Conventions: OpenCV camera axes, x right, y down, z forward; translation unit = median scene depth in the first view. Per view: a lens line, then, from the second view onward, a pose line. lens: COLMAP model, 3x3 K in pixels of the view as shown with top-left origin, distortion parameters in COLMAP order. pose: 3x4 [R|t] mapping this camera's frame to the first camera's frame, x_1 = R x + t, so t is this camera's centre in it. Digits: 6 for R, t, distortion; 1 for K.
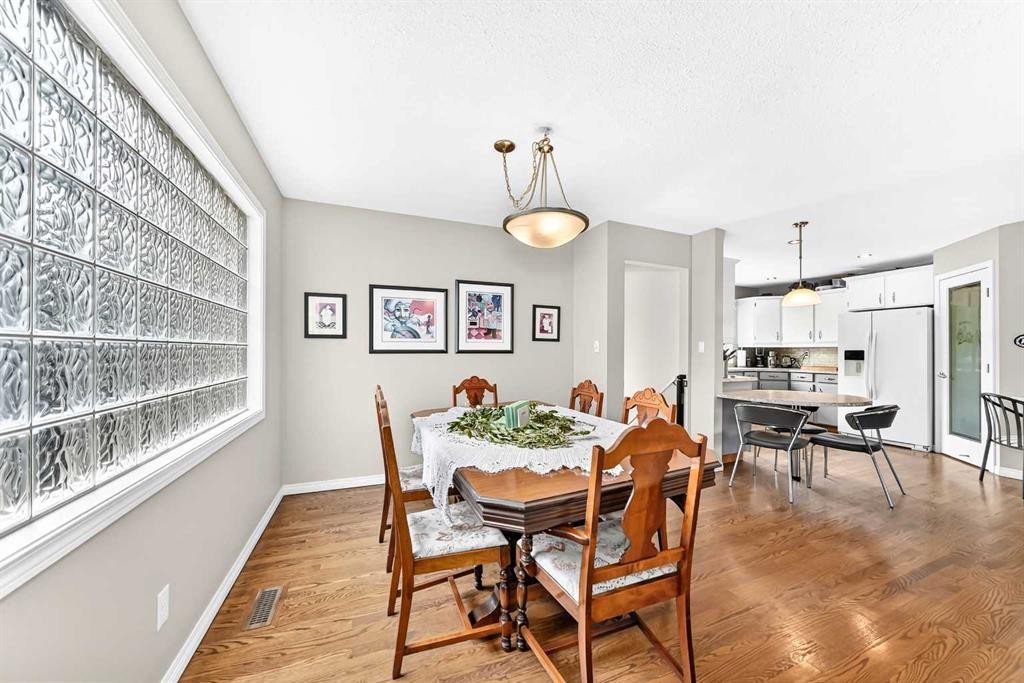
lens RADIAL K [[355.4, 0, 513.7], [0, 355.4, 345.9], [0, 0, 1]] dist [-0.003099, 0.000710]
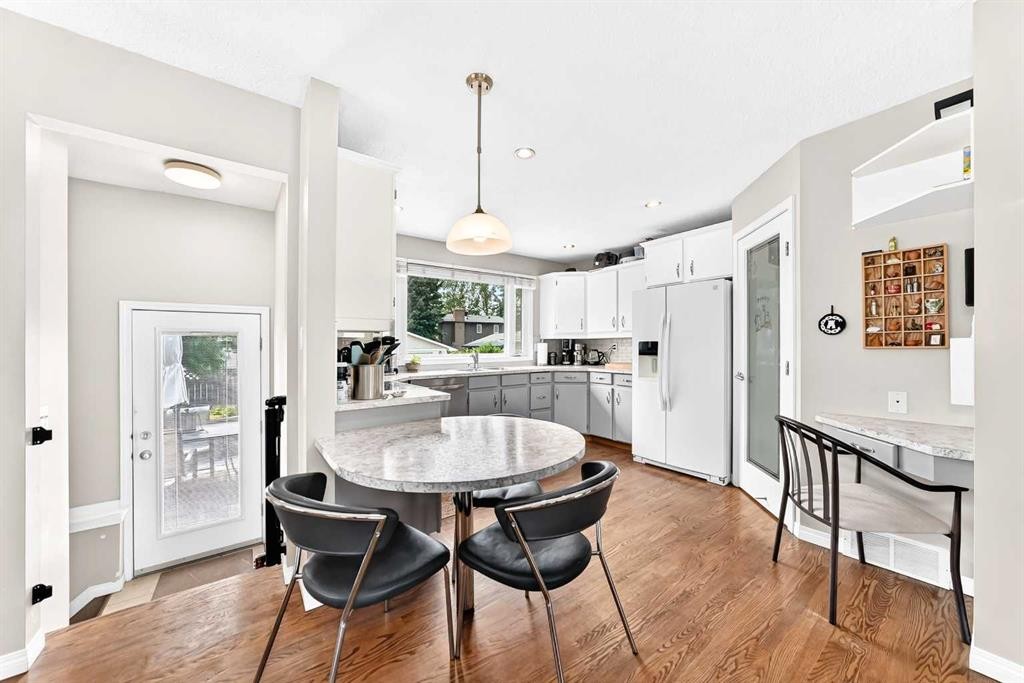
lens RADIAL K [[355.4, 0, 512.1], [0, 355.4, 343.0], [0, 0, 1]] dist [-0.003099, 0.000710]
pose [[0.971054, -0.009506, 0.238669, 0.509981], [0.007204, 0.999919, 0.010517, 0.005421], [-0.238750, -0.008494, 0.971044, 0.360073]]
